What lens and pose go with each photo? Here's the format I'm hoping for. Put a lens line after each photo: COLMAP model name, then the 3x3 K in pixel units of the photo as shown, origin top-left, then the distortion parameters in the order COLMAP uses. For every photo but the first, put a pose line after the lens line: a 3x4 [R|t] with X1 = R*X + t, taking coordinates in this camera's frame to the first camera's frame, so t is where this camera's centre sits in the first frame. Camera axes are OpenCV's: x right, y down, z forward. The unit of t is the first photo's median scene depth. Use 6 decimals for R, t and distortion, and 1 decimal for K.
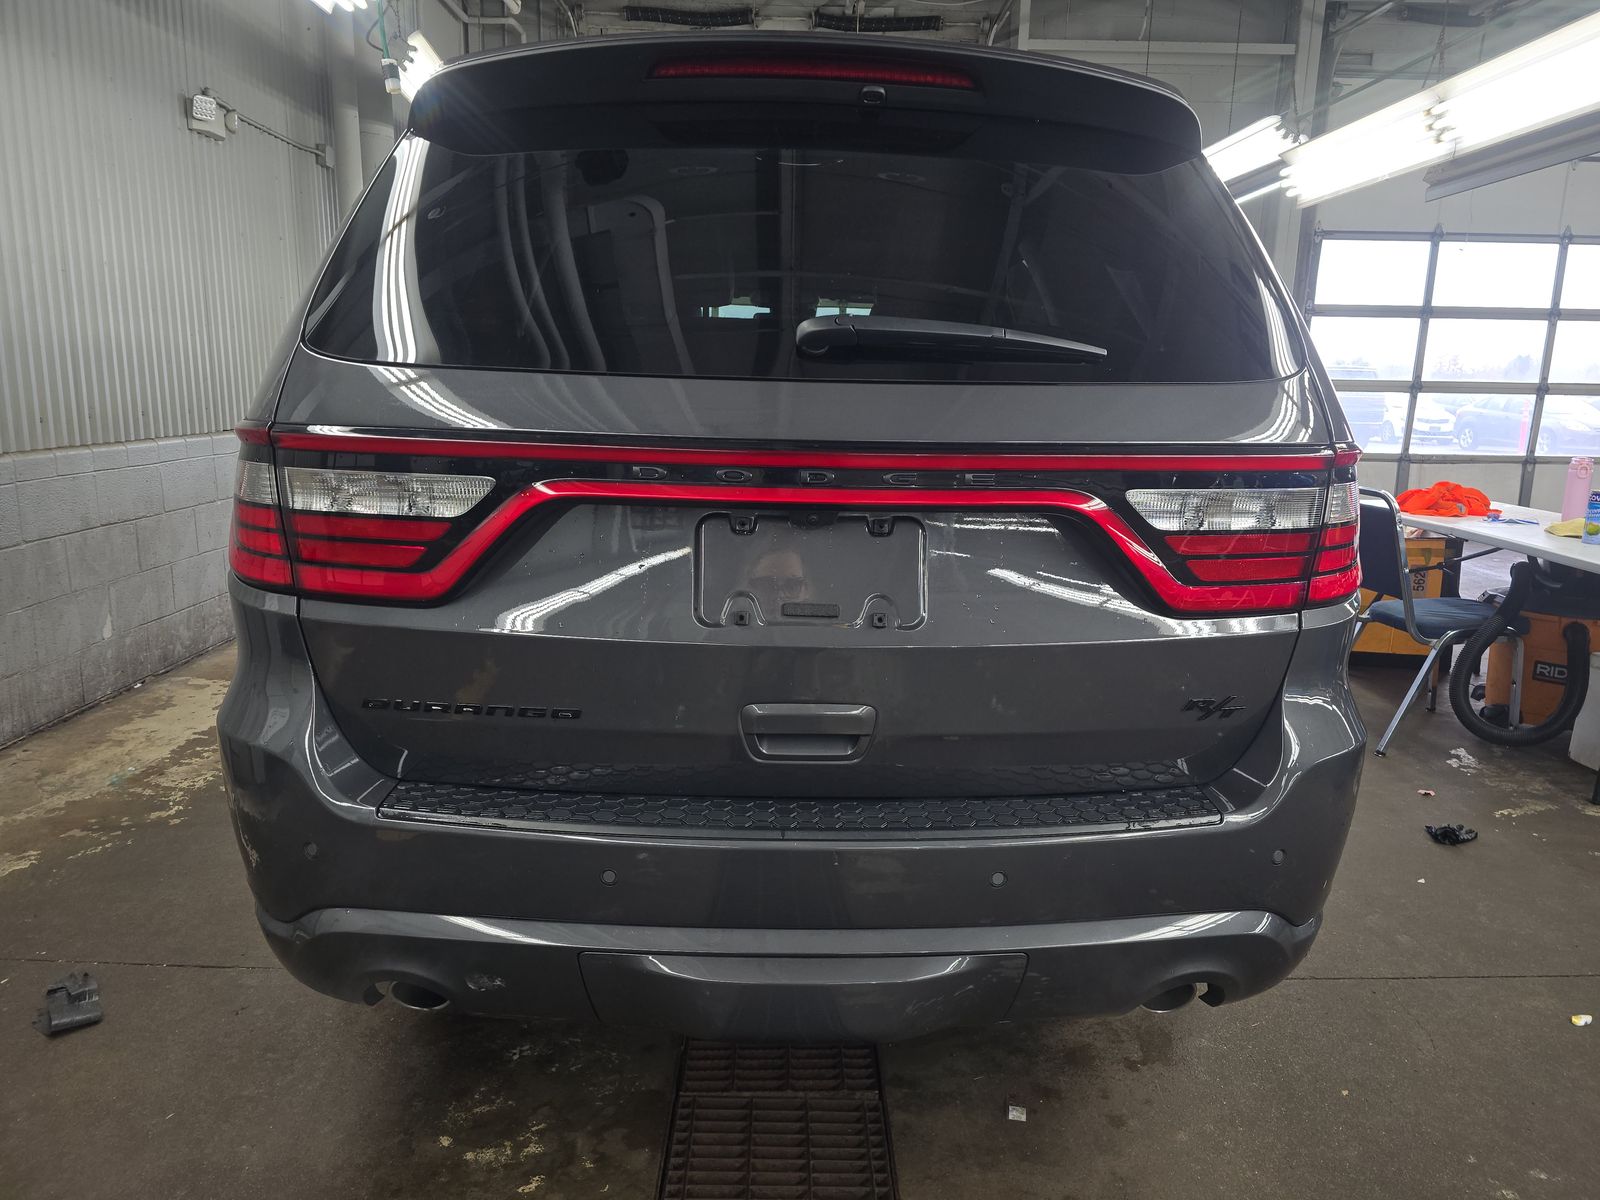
lens RADIAL K [[1088.6, 0, 807.4], [0, 1088.6, 593.8], [0, 0, 1]] dist [0.005314, 0.008744]
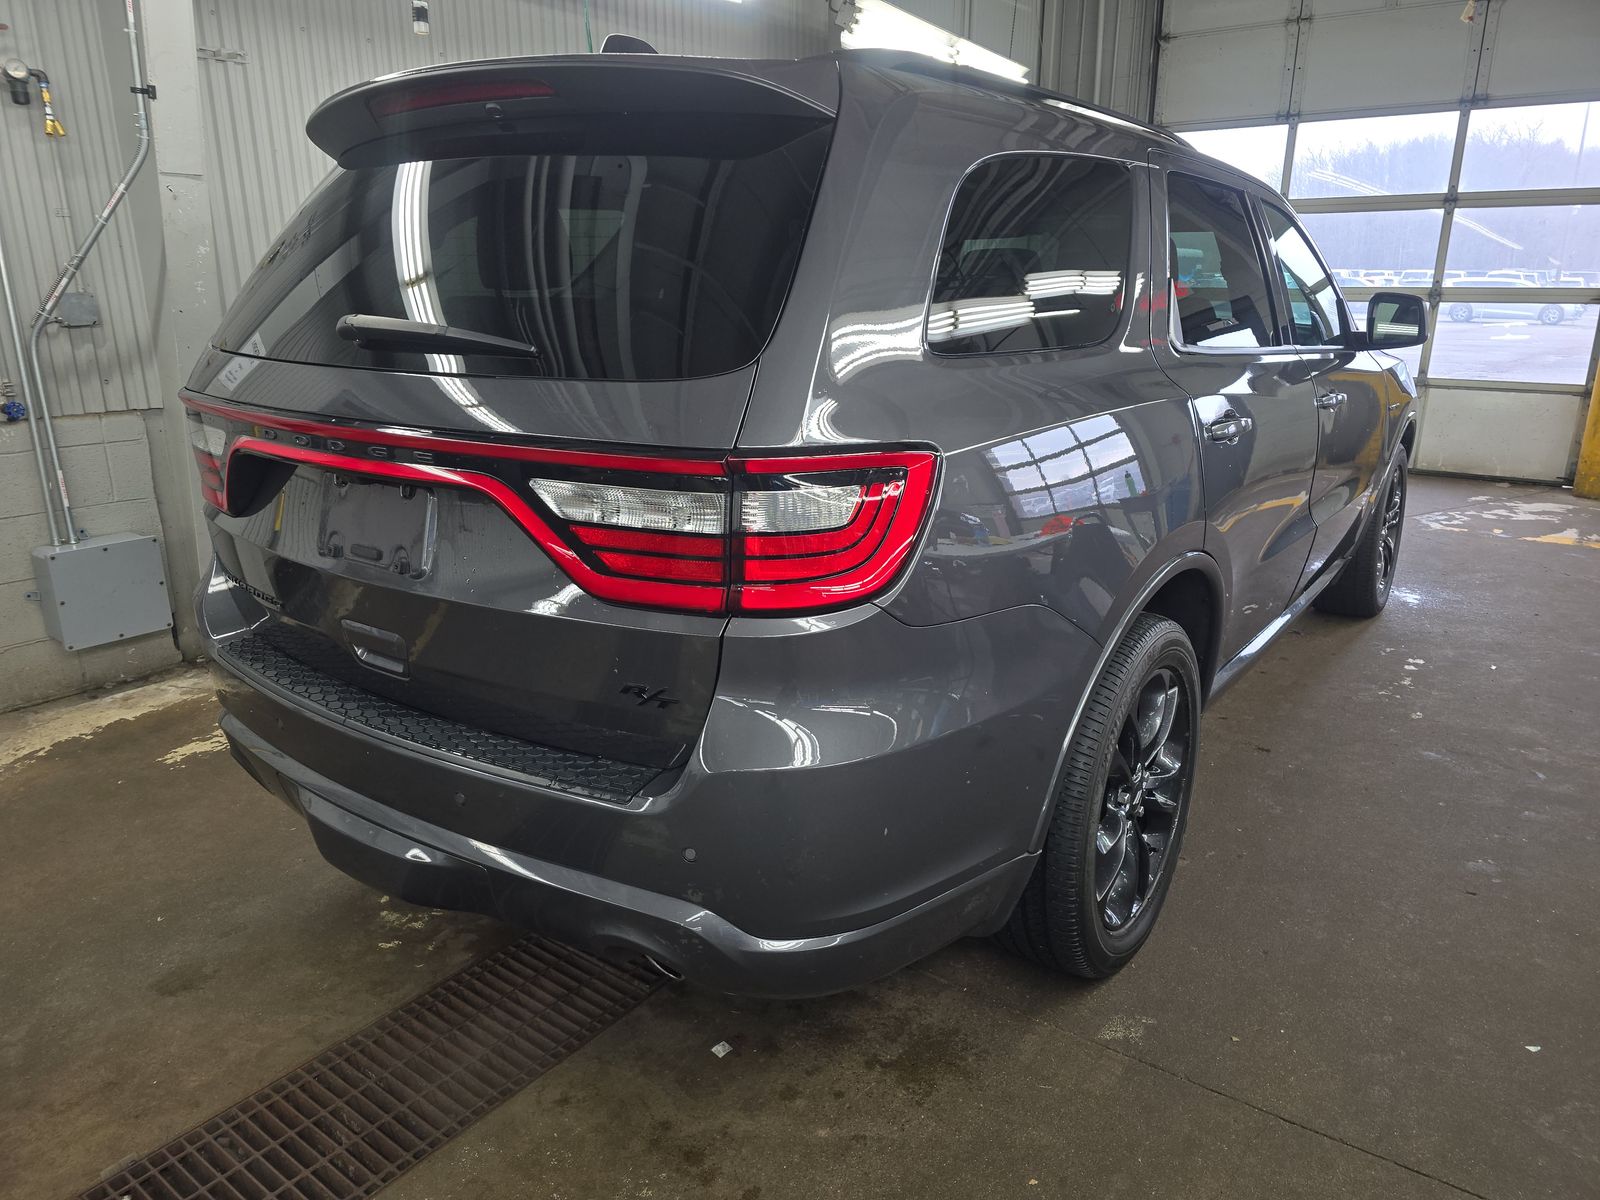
lens RADIAL K [[1088.6, 0, 804.8], [0, 1088.6, 608.1], [0, 0, 1]] dist [0.005314, 0.008744]
pose [[0.789032, 0.154534, -0.594599, 0.881504], [-0.103886, 0.987471, 0.118783, -0.093088], [0.605505, -0.031953, 0.795200, 0.226168]]
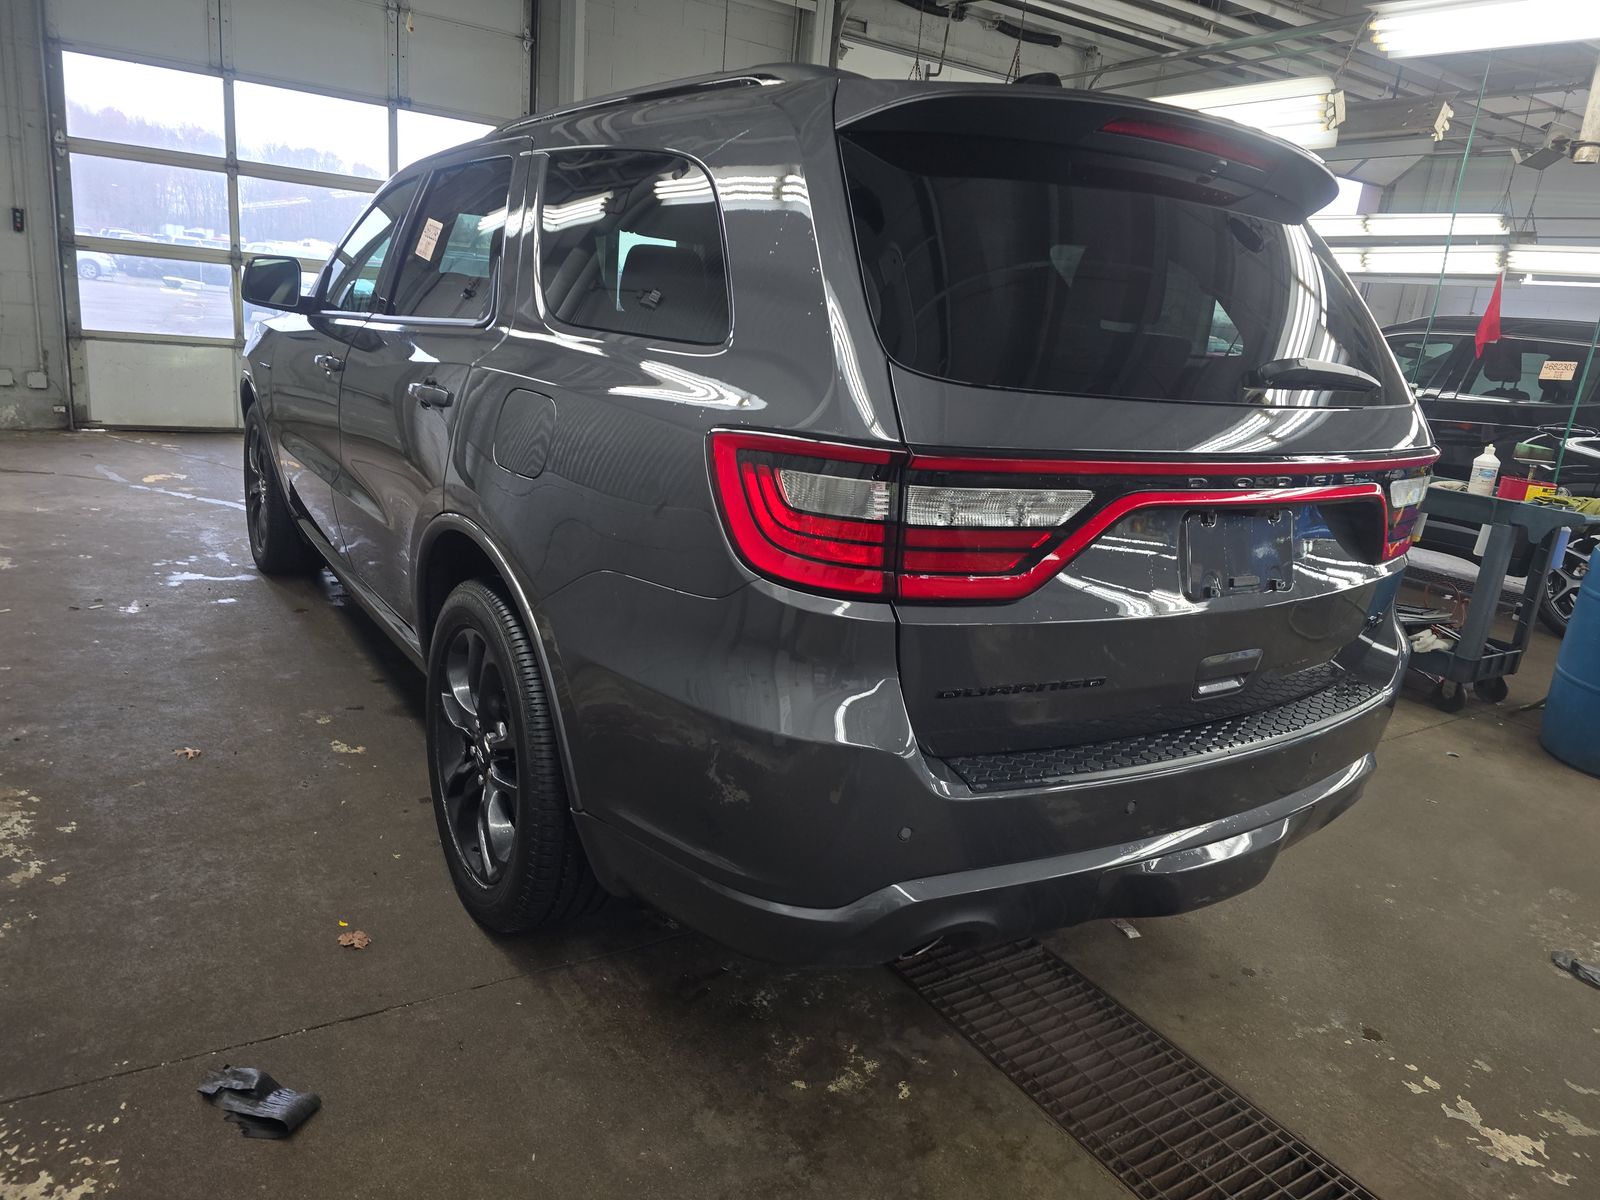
lens RADIAL K [[1088.6, 0, 764.6], [0, 1088.6, 595.8], [0, 0, 1]] dist [0.005314, 0.008744]
pose [[0.849616, -0.089976, 0.519670, -0.892575], [0.037066, 0.993090, 0.111345, -0.102167], [-0.526098, -0.075338, 0.847081, 0.143805]]
